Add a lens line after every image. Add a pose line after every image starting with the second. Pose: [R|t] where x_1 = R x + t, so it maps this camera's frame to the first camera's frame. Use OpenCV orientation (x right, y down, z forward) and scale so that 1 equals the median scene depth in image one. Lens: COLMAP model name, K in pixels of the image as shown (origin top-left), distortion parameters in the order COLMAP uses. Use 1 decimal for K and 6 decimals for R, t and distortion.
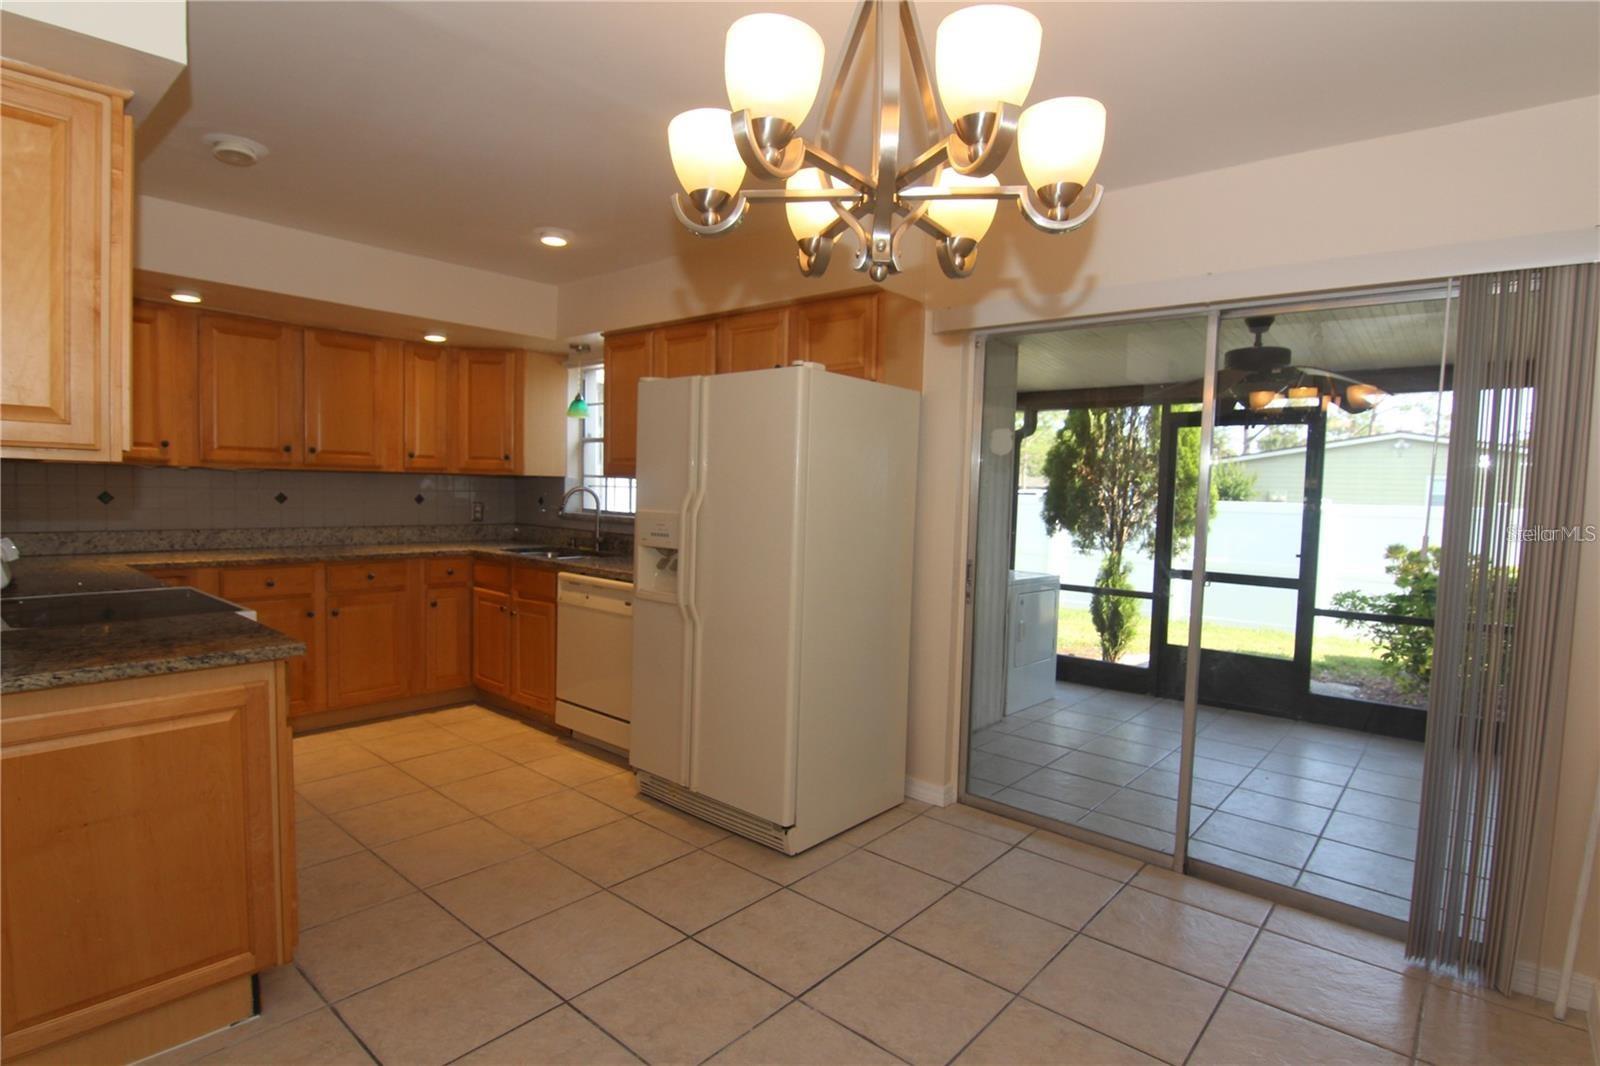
lens RADIAL K [[806.6, 0, 802.4], [0, 806.6, 535.5], [0, 0, 1]] dist [-0.001404, -0.016507]
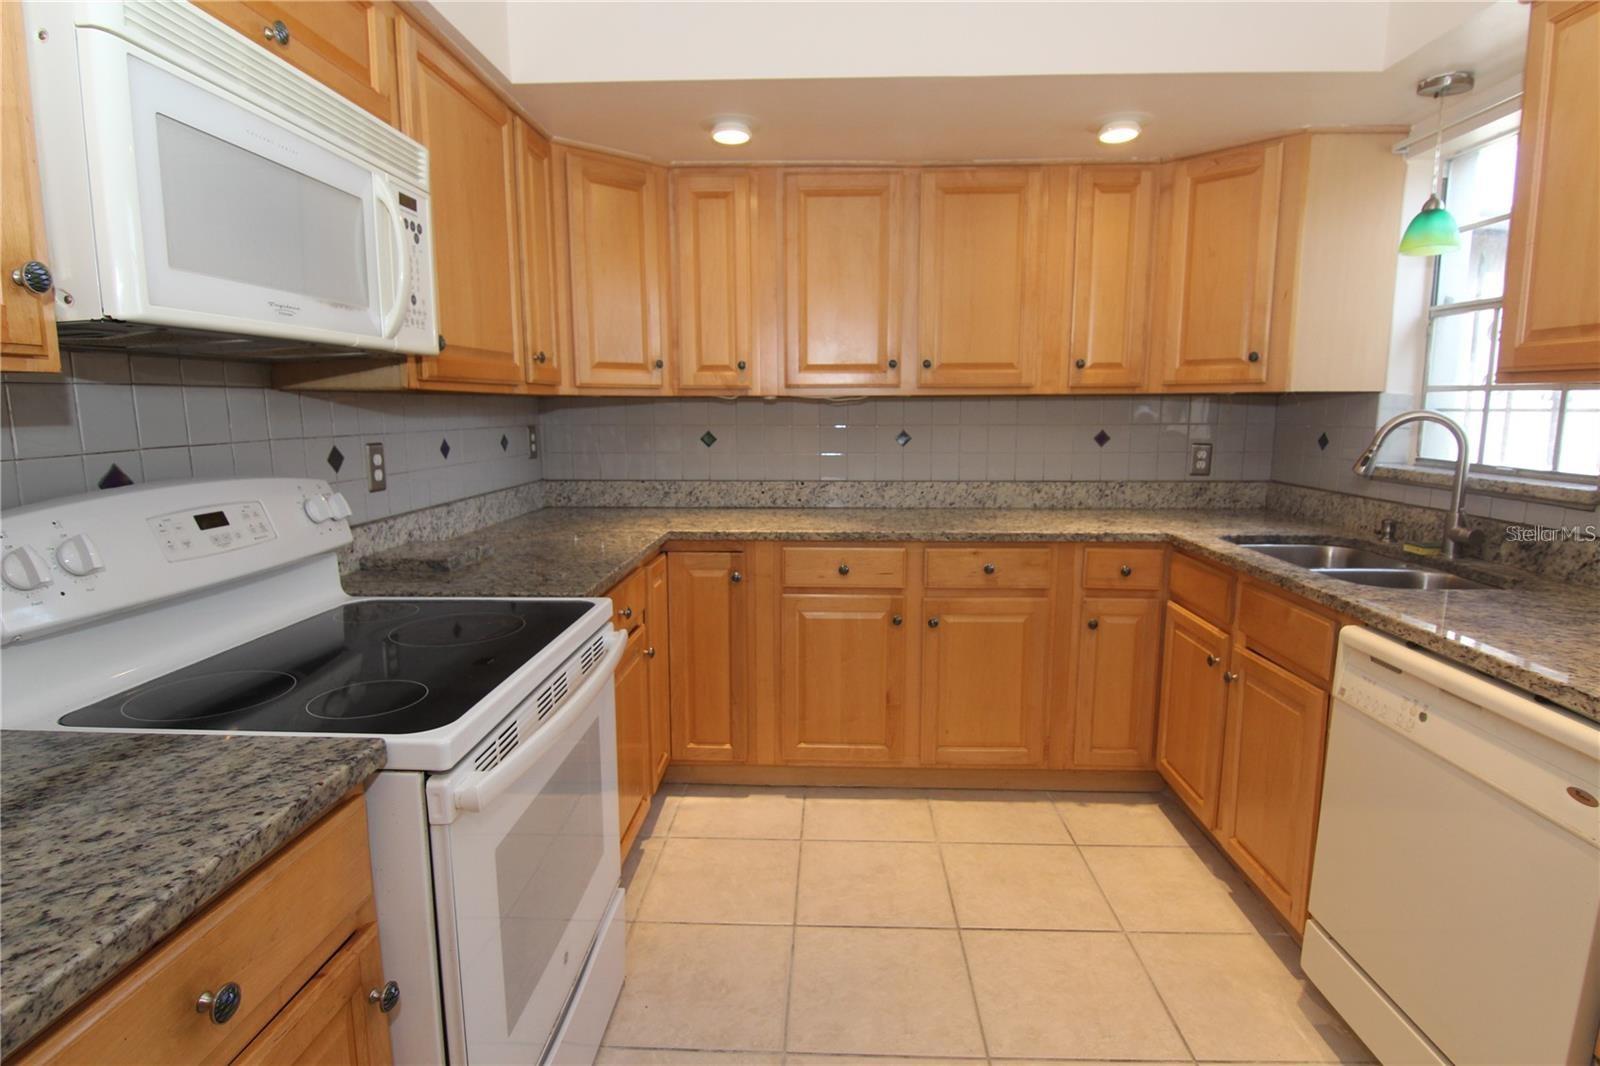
lens RADIAL K [[811.9, 0, 802.3], [0, 811.9, 535.1], [0, 0, 1]] dist [-0.004442, -0.014475]
pose [[0.621926, 0.091656, -0.777694, -0.140286], [-0.027229, 0.995057, 0.095498, -0.026647], [0.782603, -0.038216, 0.621347, 0.471583]]
